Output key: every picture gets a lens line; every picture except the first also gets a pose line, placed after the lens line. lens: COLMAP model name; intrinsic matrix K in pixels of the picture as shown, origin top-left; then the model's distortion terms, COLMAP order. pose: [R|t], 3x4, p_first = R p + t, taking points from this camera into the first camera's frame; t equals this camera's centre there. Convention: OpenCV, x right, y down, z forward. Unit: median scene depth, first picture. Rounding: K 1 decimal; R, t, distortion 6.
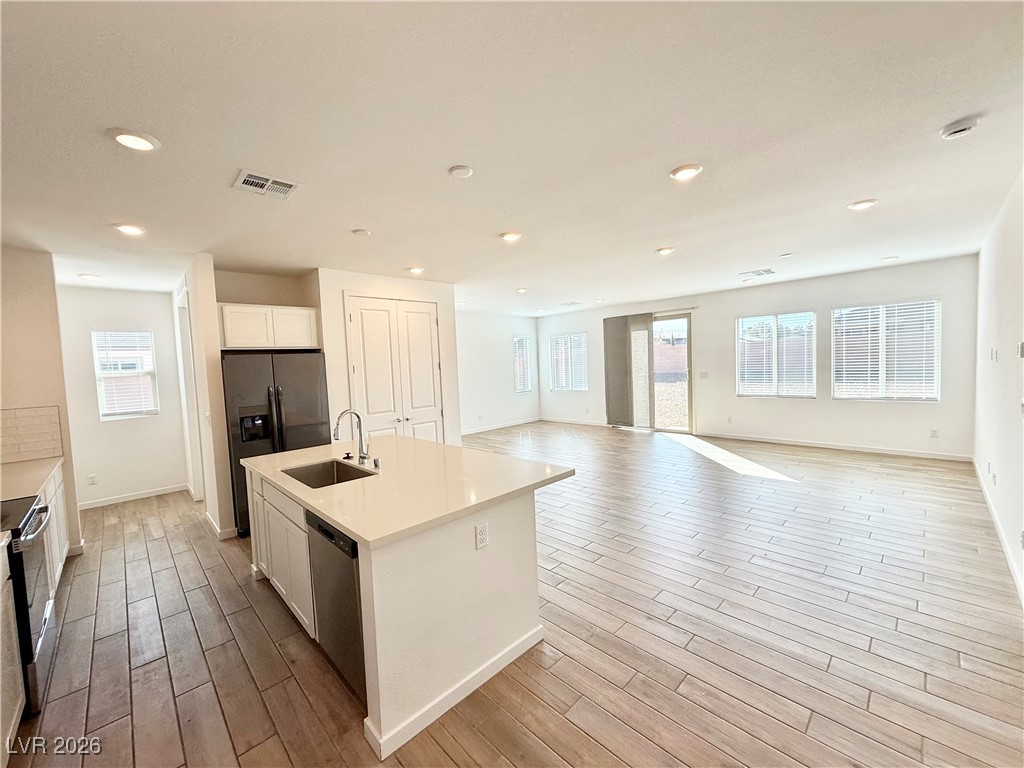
lens RADIAL K [[406.0, 0, 509.3], [0, 406.0, 385.4], [0, 0, 1]] dist [0.000796, -0.000057]
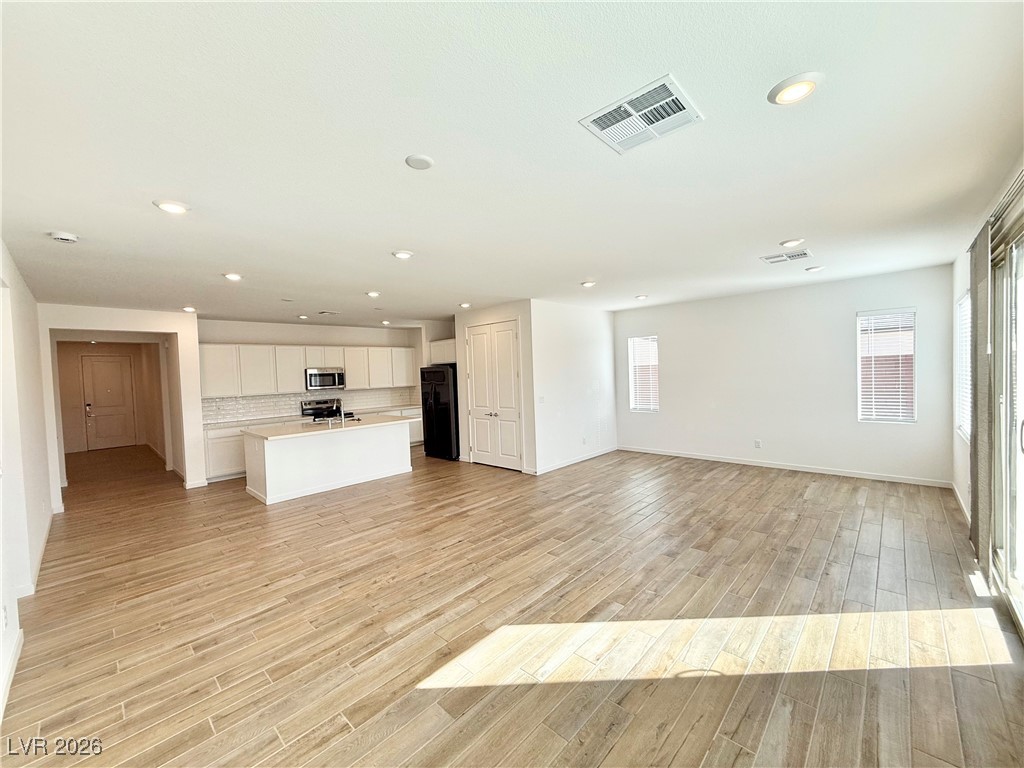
lens RADIAL K [[406.0, 0, 509.3], [0, 406.0, 385.4], [0, 0, 1]] dist [0.000796, -0.000057]
pose [[0.041120, 0.074514, -0.996372, 0.997088], [-0.022614, 0.997029, 0.073630, -0.103681], [0.998898, 0.019505, 0.042683, 0.950272]]
